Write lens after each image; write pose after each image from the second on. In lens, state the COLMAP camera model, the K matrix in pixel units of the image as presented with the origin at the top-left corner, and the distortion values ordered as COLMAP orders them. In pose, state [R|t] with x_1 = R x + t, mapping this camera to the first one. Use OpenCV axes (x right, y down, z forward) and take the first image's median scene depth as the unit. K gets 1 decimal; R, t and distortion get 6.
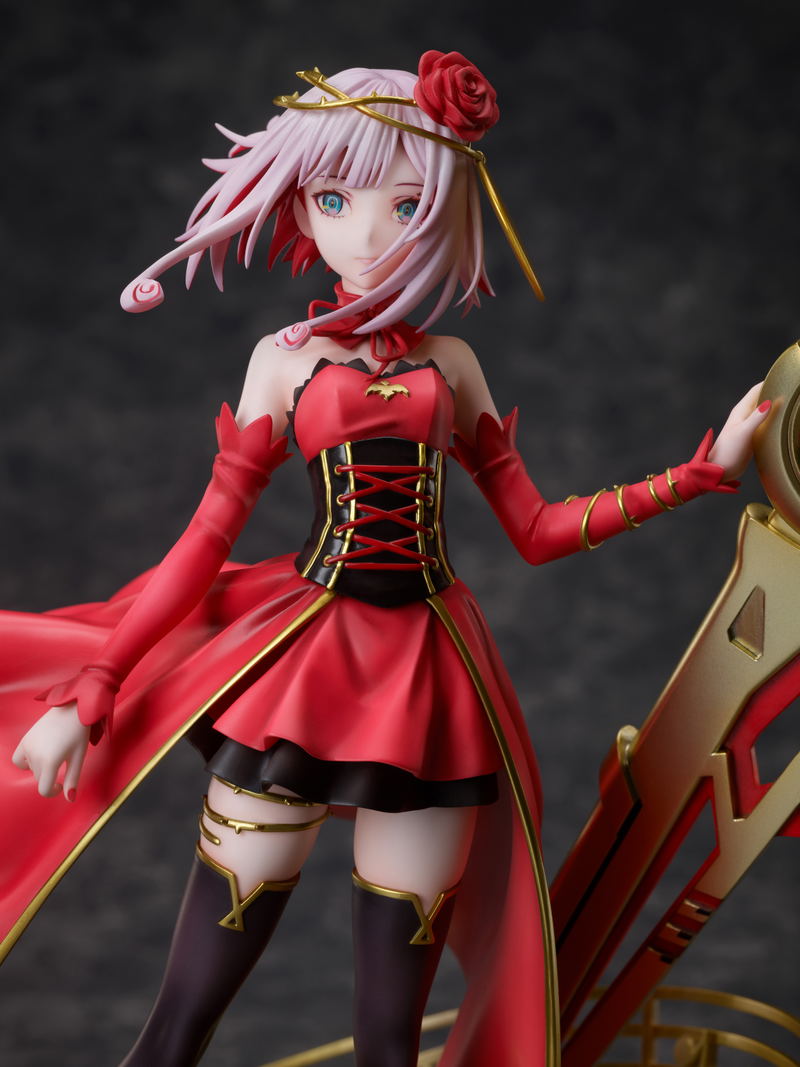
lens RADIAL K [[3436.0, 0, 406.4], [0, 3436.0, 543.0], [0, 0, 1]] dist [0.454359, 0.000000]
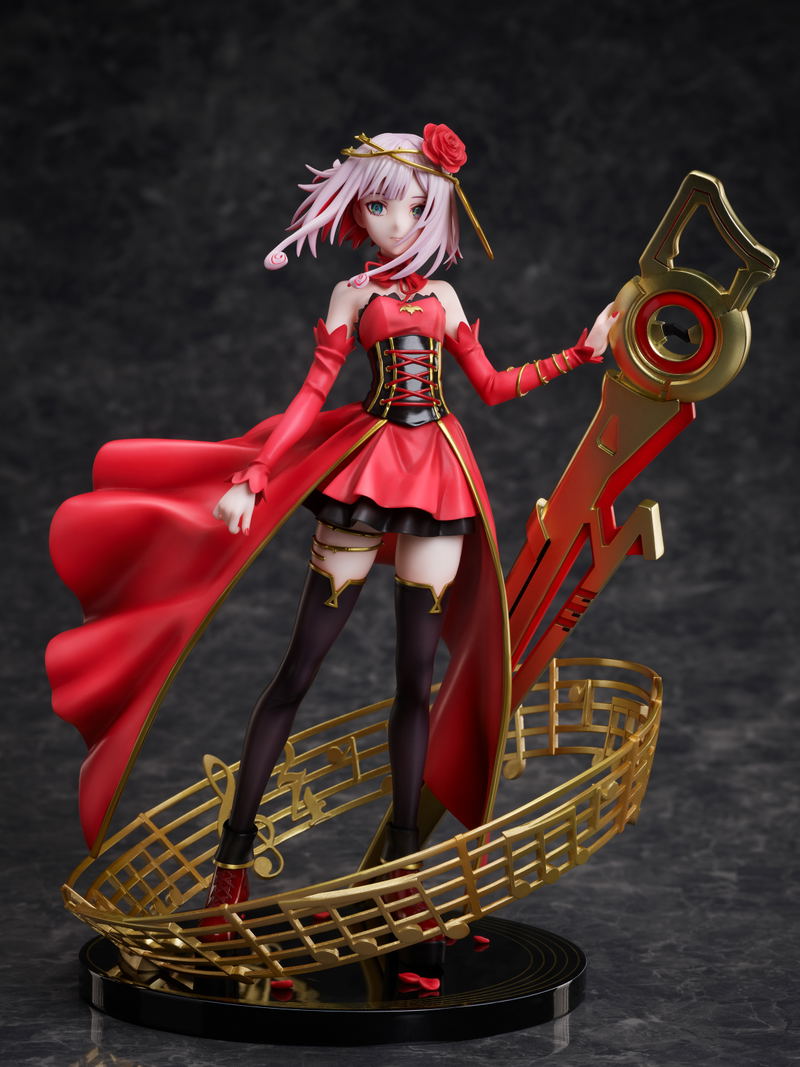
lens RADIAL K [[3436.0, 0, 391.3], [0, 3436.0, 529.7], [0, 0, 1]] dist [0.454359, 0.000000]
pose [[0.998618, -0.022846, 0.047330, -0.103931], [0.023025, 0.999730, -0.003242, 0.077454], [-0.047244, 0.004328, 0.998874, -0.818555]]
